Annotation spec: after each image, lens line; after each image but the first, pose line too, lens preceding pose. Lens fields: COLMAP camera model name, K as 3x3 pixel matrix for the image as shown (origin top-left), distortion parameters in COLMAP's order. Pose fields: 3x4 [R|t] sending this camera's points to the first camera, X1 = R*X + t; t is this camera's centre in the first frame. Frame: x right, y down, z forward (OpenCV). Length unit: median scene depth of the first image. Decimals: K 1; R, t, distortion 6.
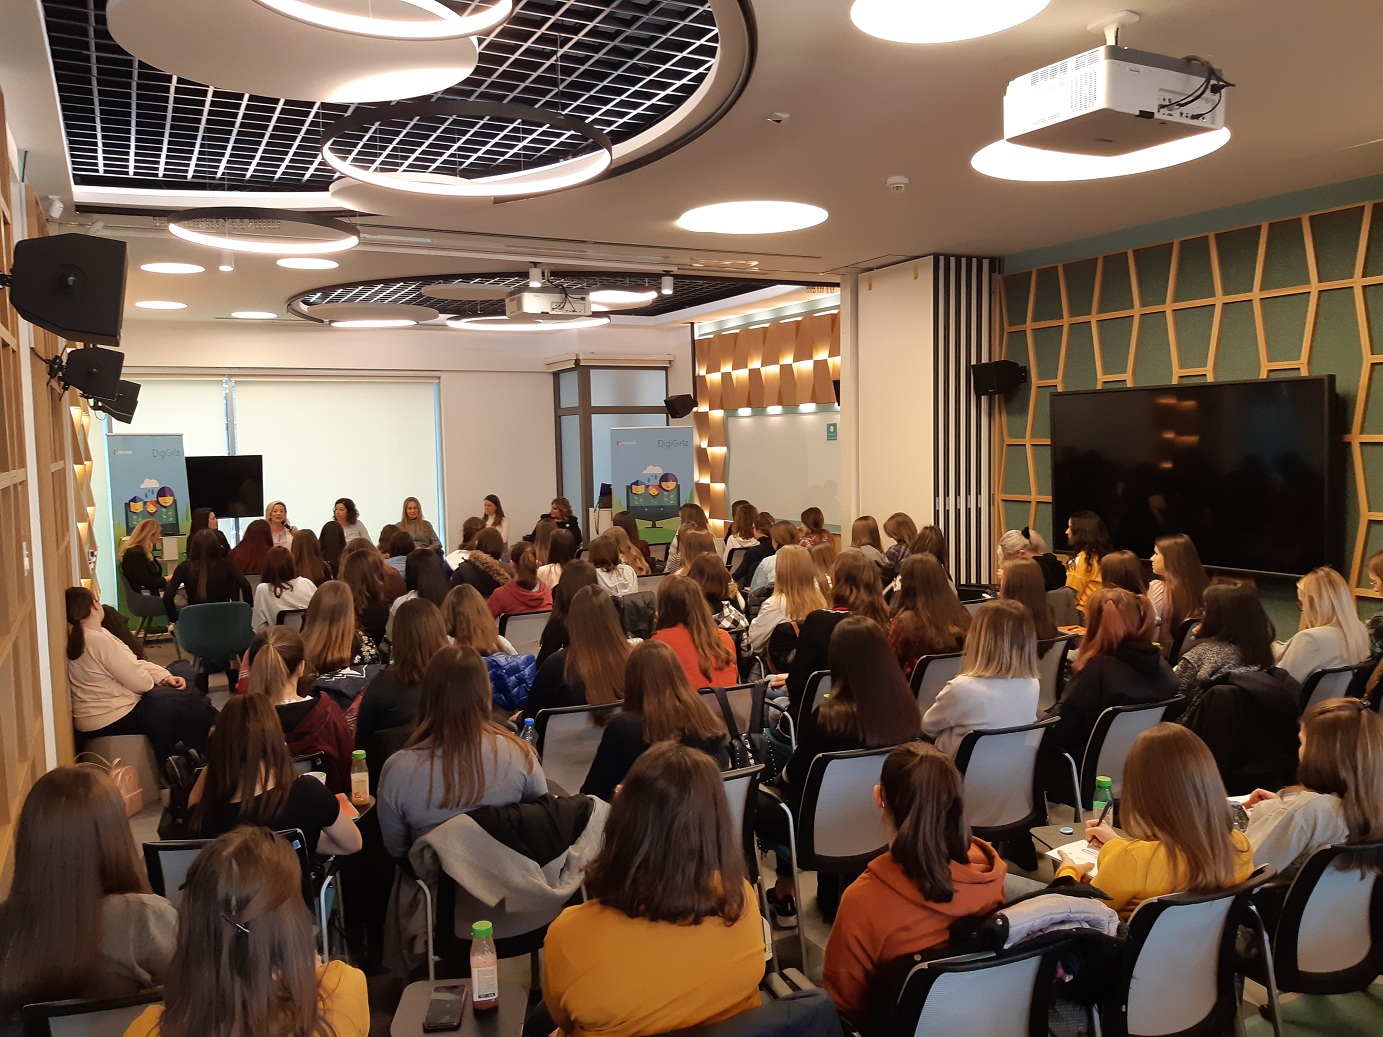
lens RADIAL K [[1072.6, 0, 691.5], [0, 1072.6, 518.5], [0, 0, 1]] dist [0.001788, -0.005442]
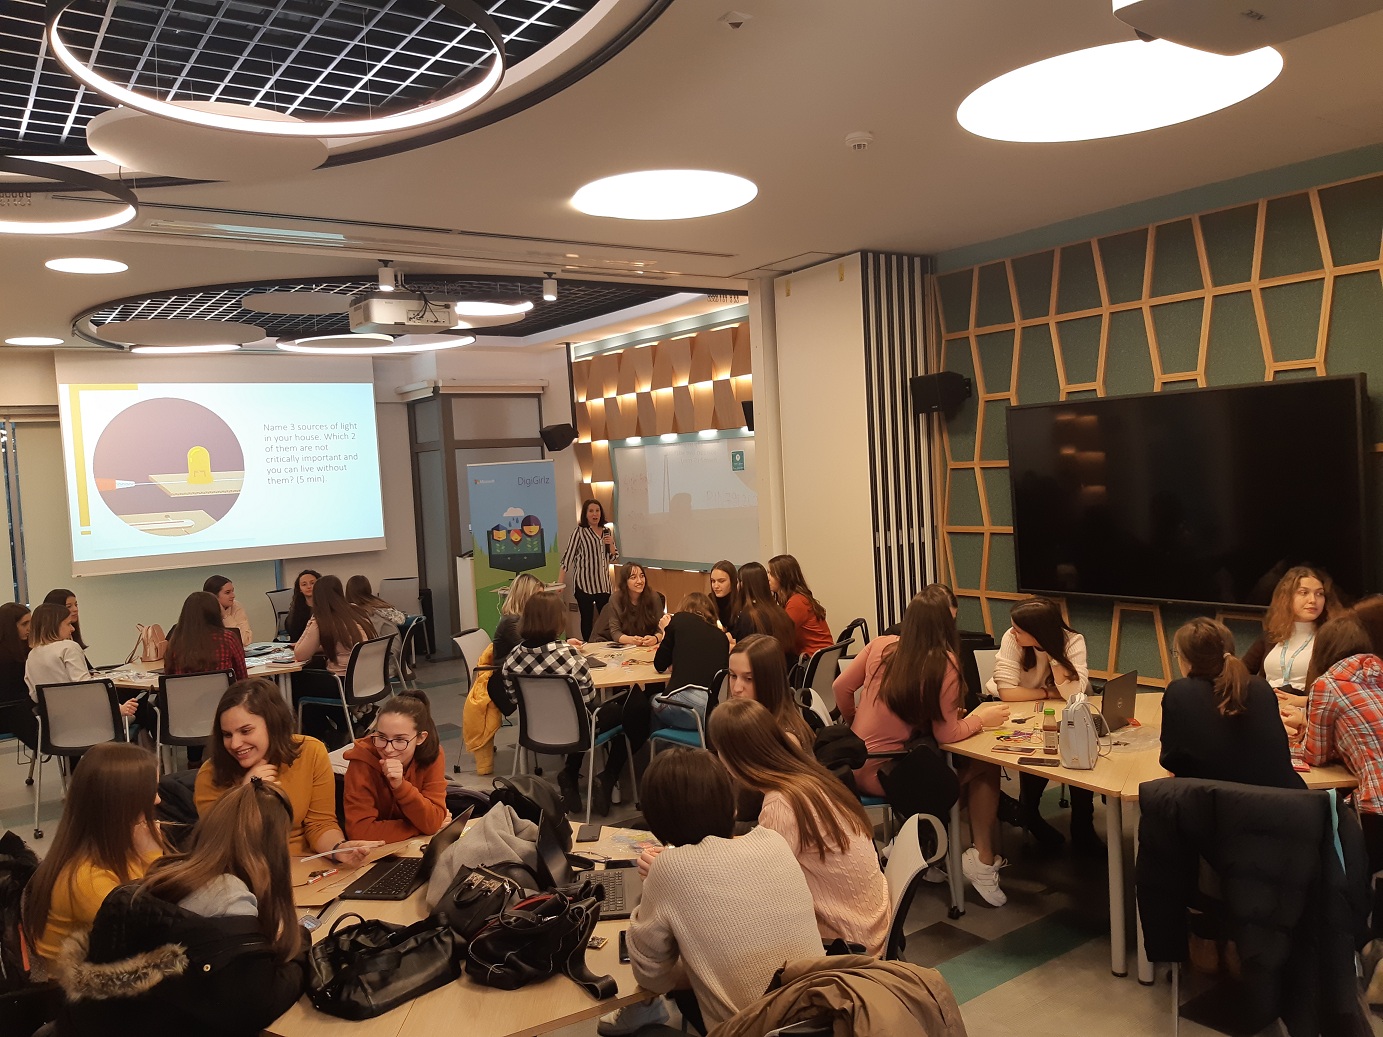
lens RADIAL K [[1076.6, 0, 697.9], [0, 1076.6, 486.4], [0, 0, 1]] dist [0.001104, -0.003613]
pose [[0.990098, -0.036055, 0.135668, -0.025446], [0.044009, 0.997455, -0.056097, -0.013891], [-0.133300, 0.061512, 0.989165, 0.157753]]
